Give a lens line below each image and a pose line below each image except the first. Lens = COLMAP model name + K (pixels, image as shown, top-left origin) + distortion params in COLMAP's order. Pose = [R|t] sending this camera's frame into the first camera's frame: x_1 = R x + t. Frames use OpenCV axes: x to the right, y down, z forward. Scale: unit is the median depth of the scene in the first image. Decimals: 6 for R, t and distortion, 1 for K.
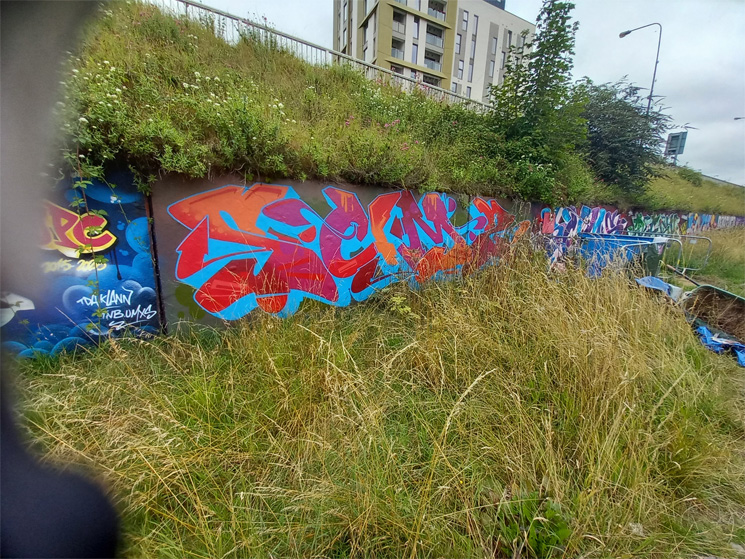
lens RADIAL K [[299.1, 0, 368.7], [0, 299.1, 277.0], [0, 0, 1]] dist [0.002921, -0.002395]
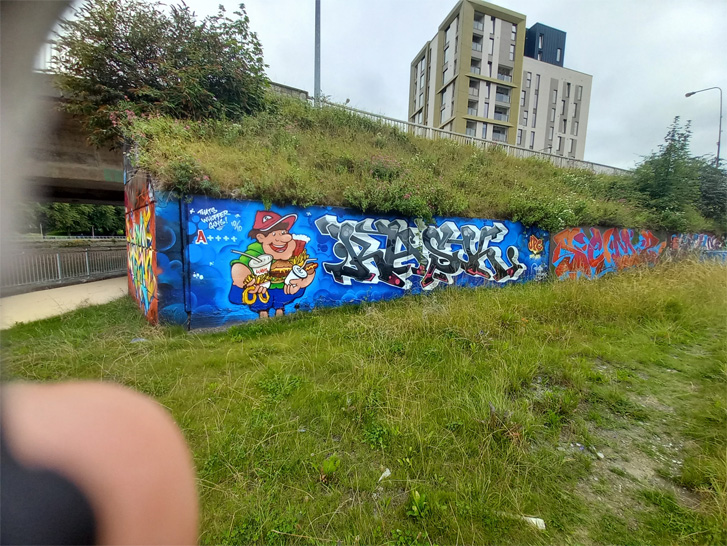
lens RADIAL K [[291.8, 0, 365.1], [0, 291.8, 273.6], [0, 0, 1]] dist [0.002921, -0.002395]
pose [[0.989991, 0.001979, -0.141113, -0.164264], [-0.016703, 0.994517, -0.103230, 0.033991], [0.140135, 0.104554, 0.984597, -0.154203]]
